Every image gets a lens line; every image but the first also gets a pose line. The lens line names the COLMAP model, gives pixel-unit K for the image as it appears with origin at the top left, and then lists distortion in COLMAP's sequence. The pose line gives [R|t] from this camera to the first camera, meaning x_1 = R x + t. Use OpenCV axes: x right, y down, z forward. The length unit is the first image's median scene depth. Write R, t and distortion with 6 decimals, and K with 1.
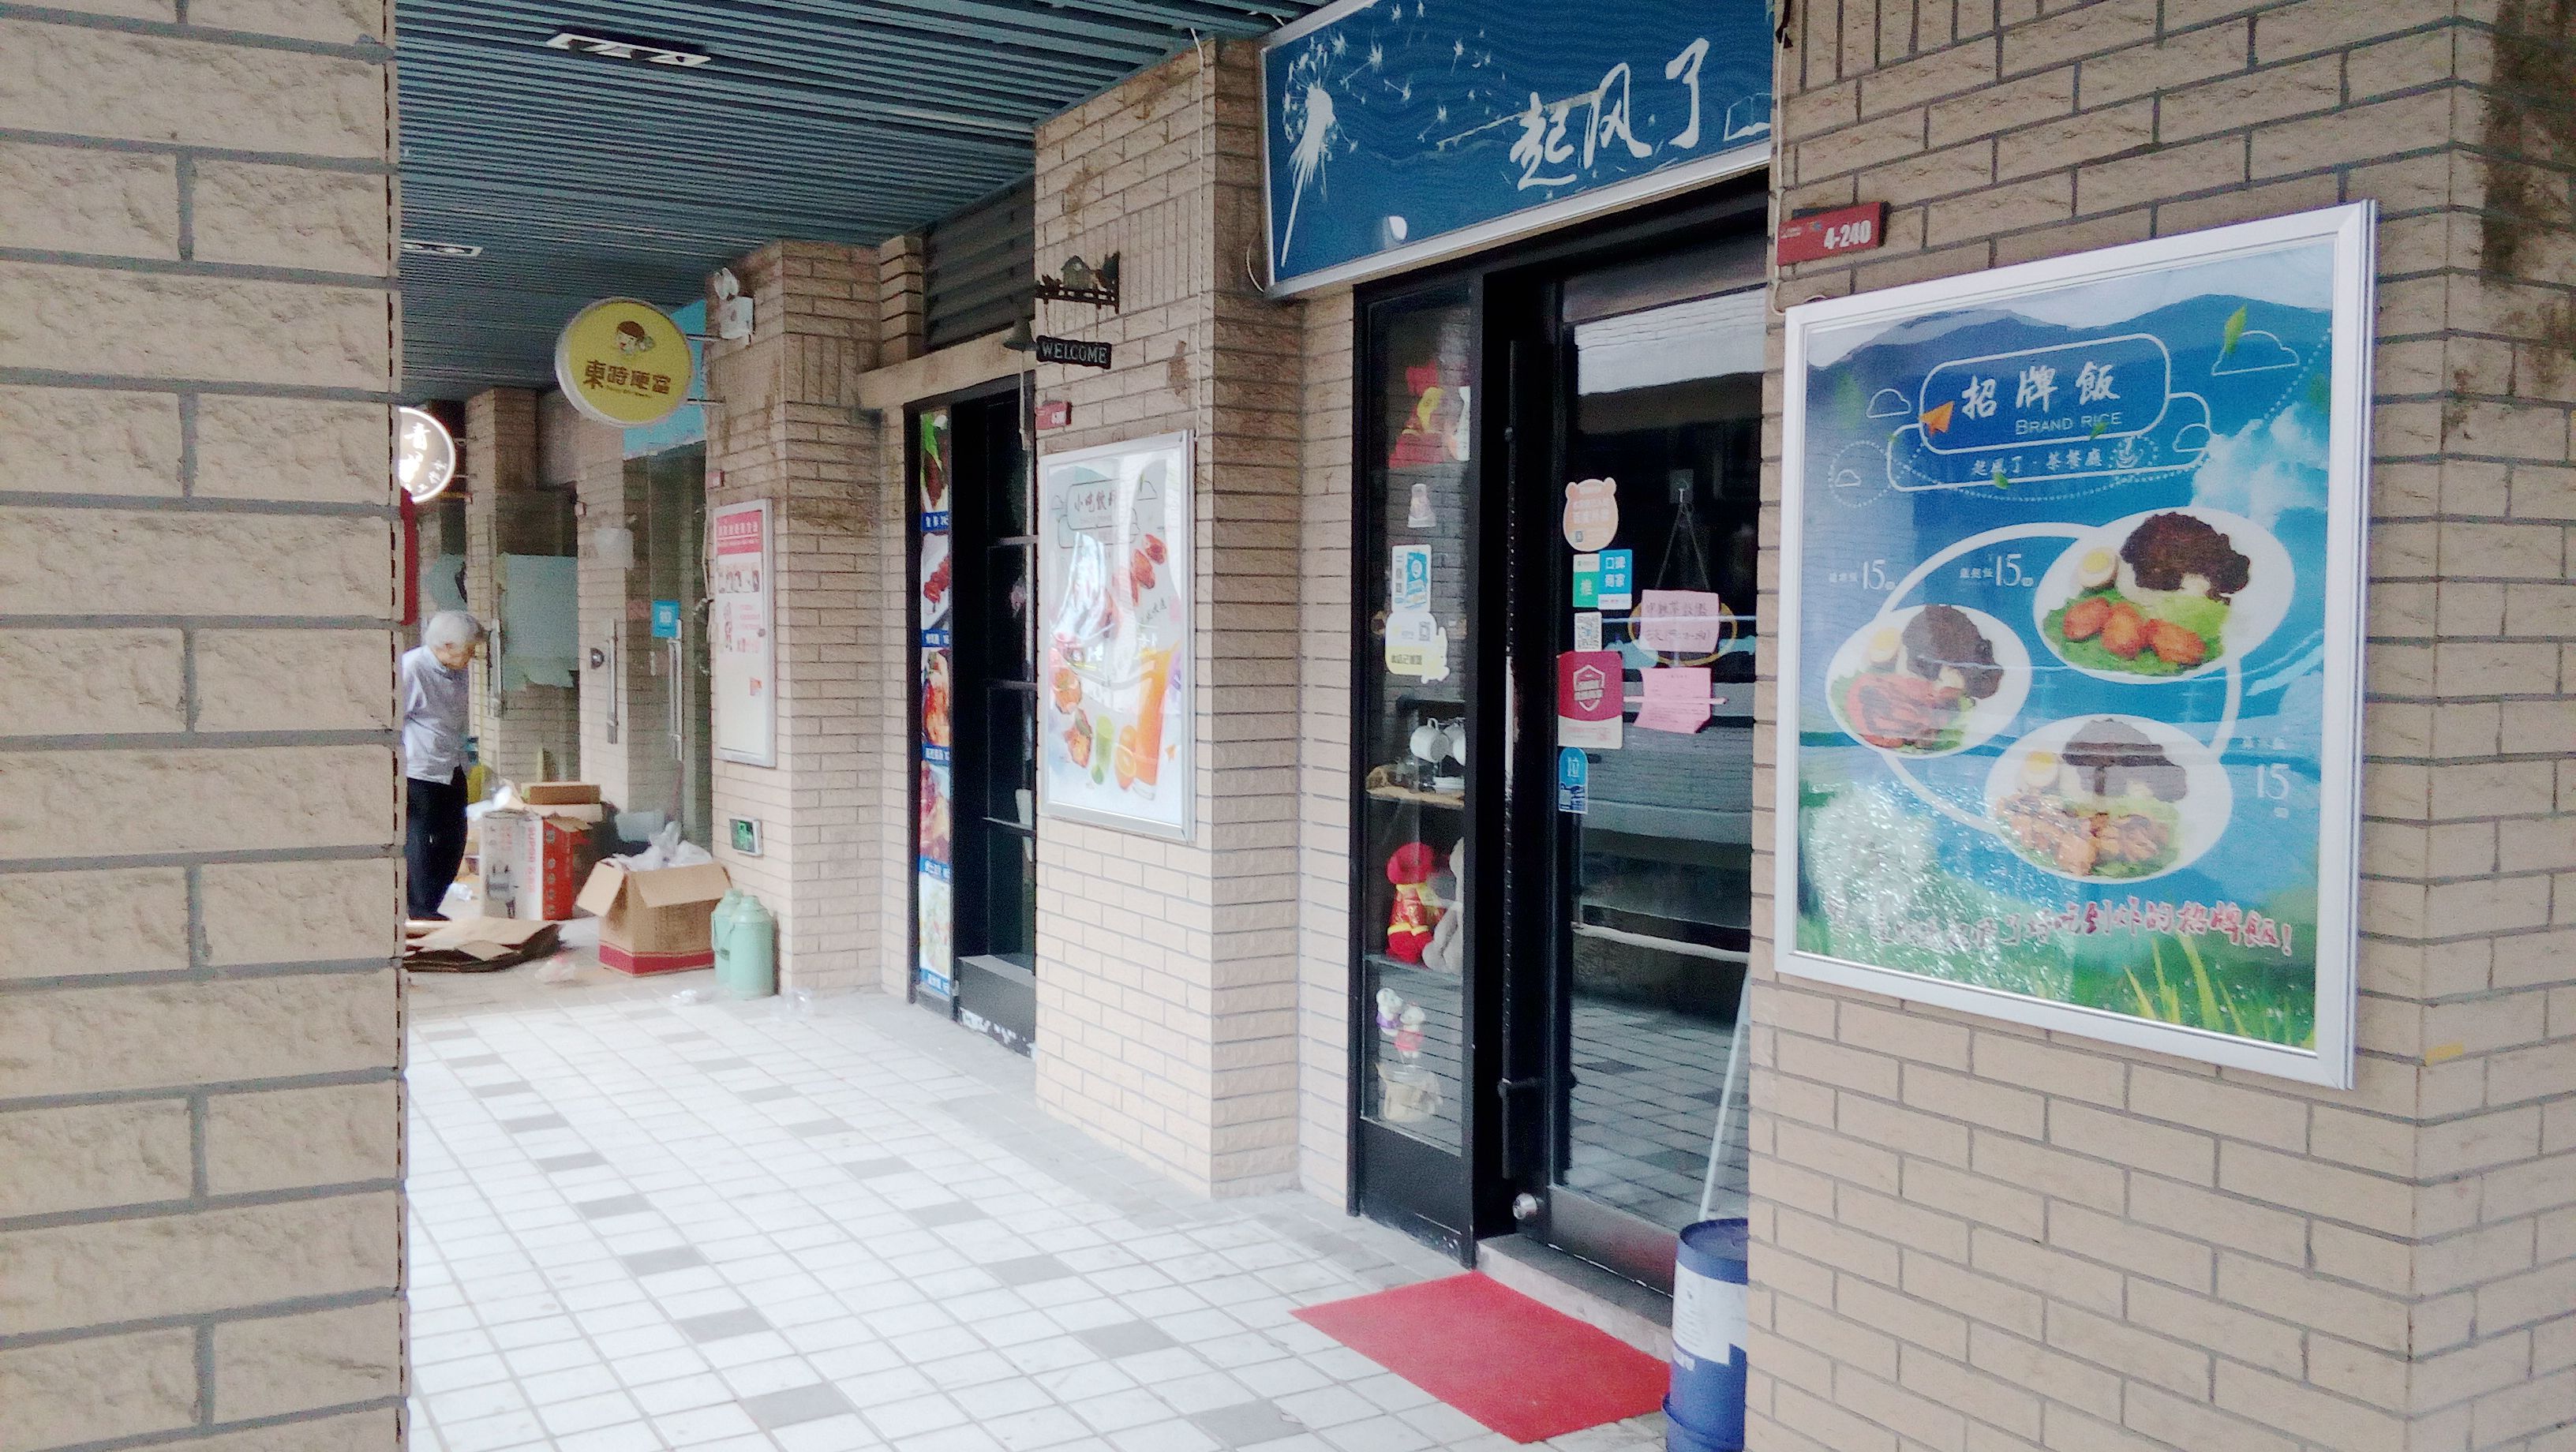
lens RADIAL K [[2083.4, 0, 1271.9], [0, 2083.4, 753.0], [0, 0, 1]] dist [0.091018, -0.124319]
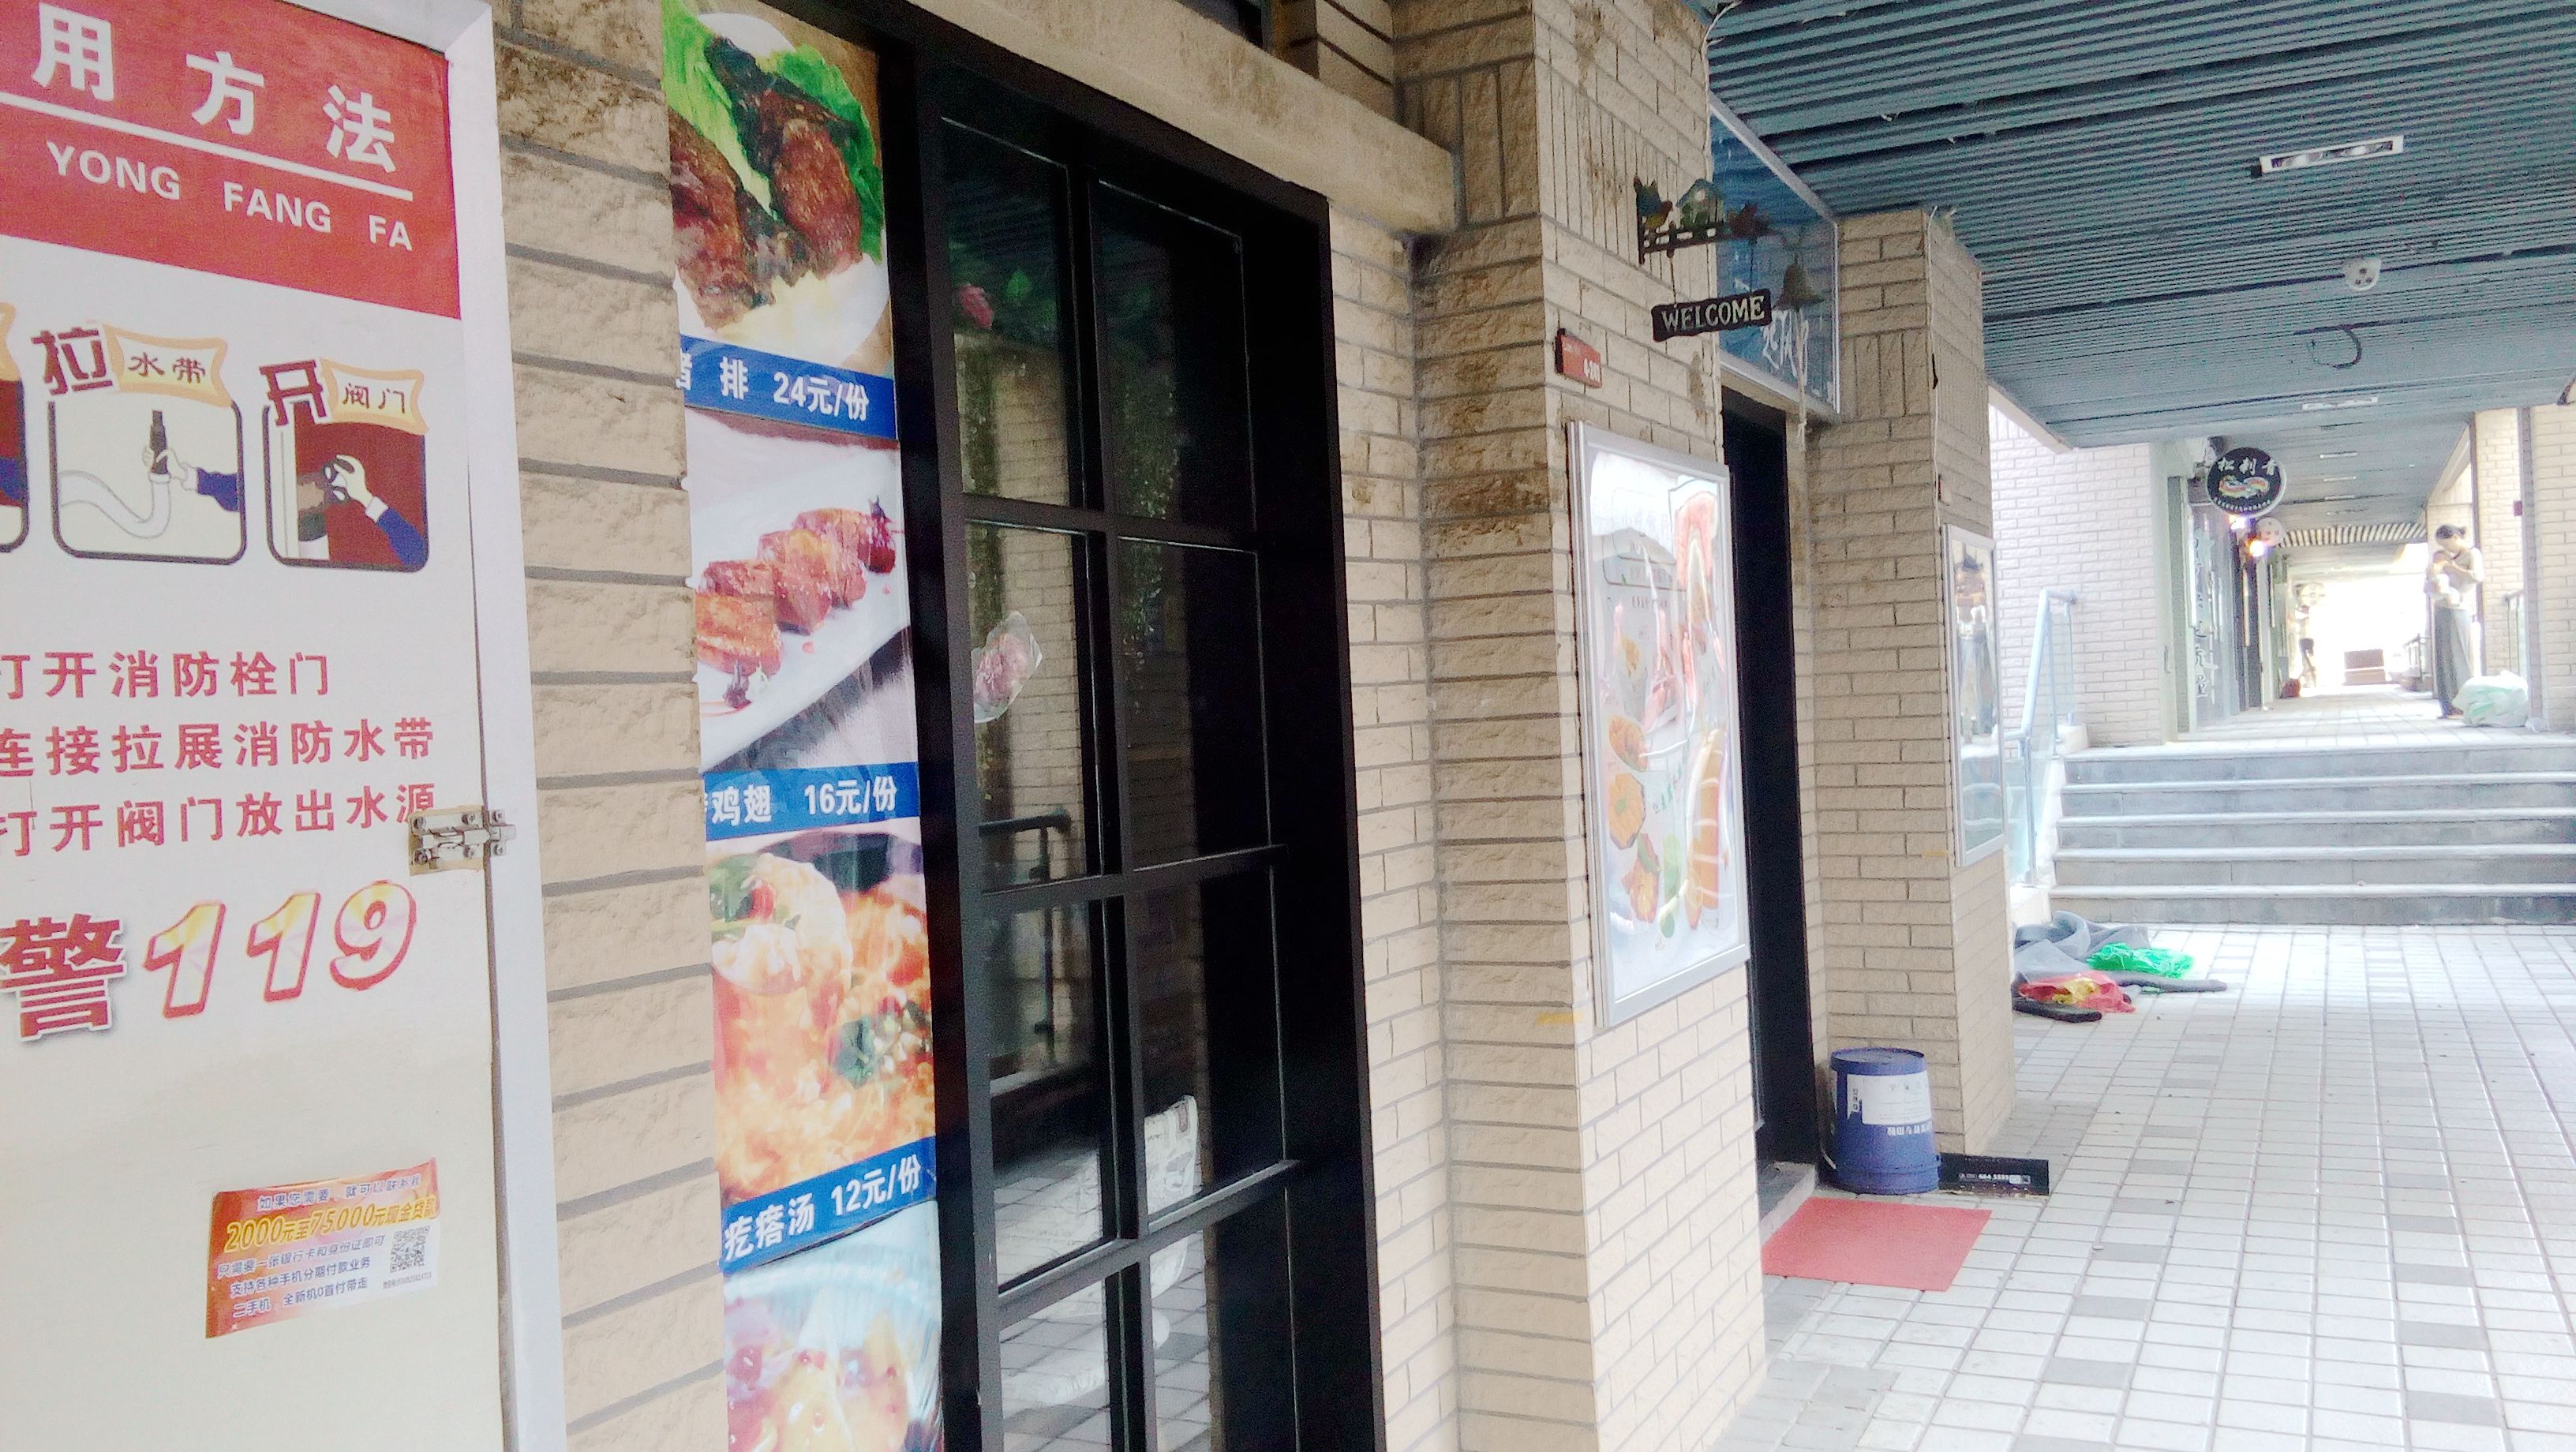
lens RADIAL K [[2083.4, 0, 1324.9], [0, 2083.4, 679.3], [0, 0, 1]] dist [0.091018, -0.124319]
pose [[-0.575556, 0.028870, 0.817253, -0.909883], [0.084631, 0.996113, 0.024414, -0.150643], [-0.813372, 0.083217, -0.575762, 2.322580]]
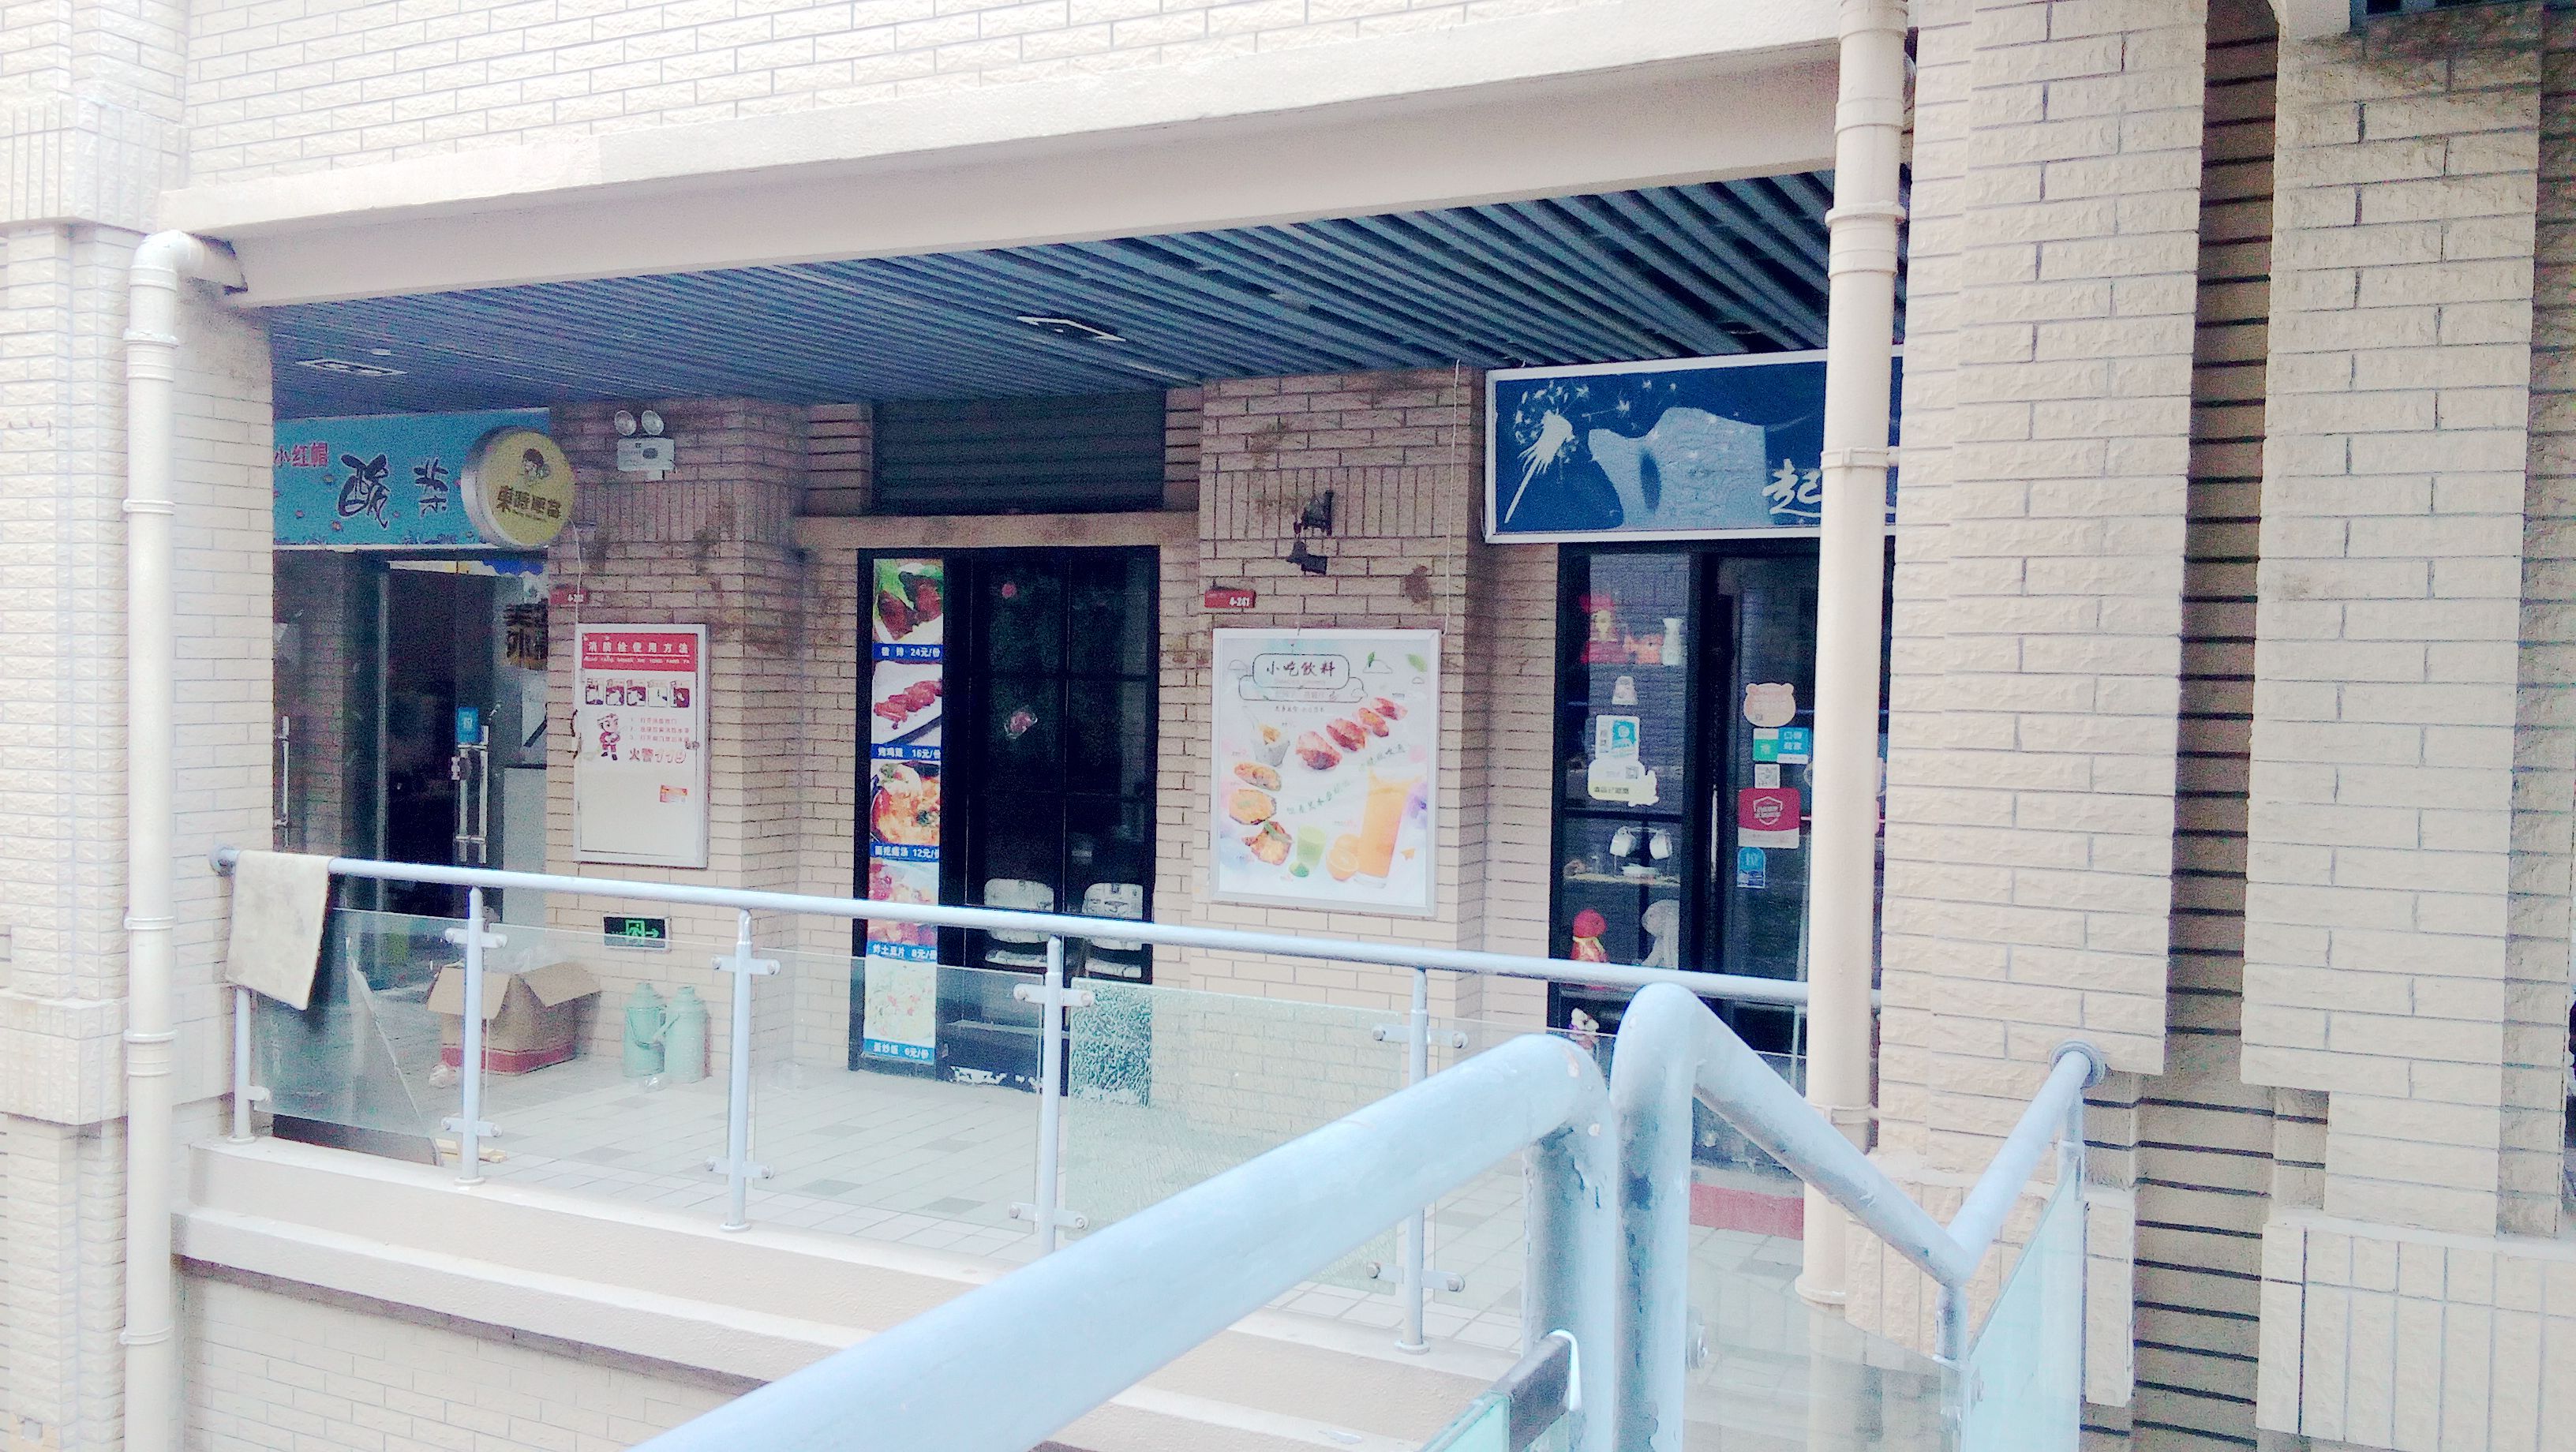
lens RADIAL K [[2083.4, 0, 1304.3], [0, 2083.4, 732.1], [0, 0, 1]] dist [0.091018, -0.124319]
pose [[0.837256, -0.005899, 0.546779, -1.287064], [0.018778, 0.999662, -0.017969, -0.086068], [-0.546488, 0.025312, 0.837084, -0.210117]]
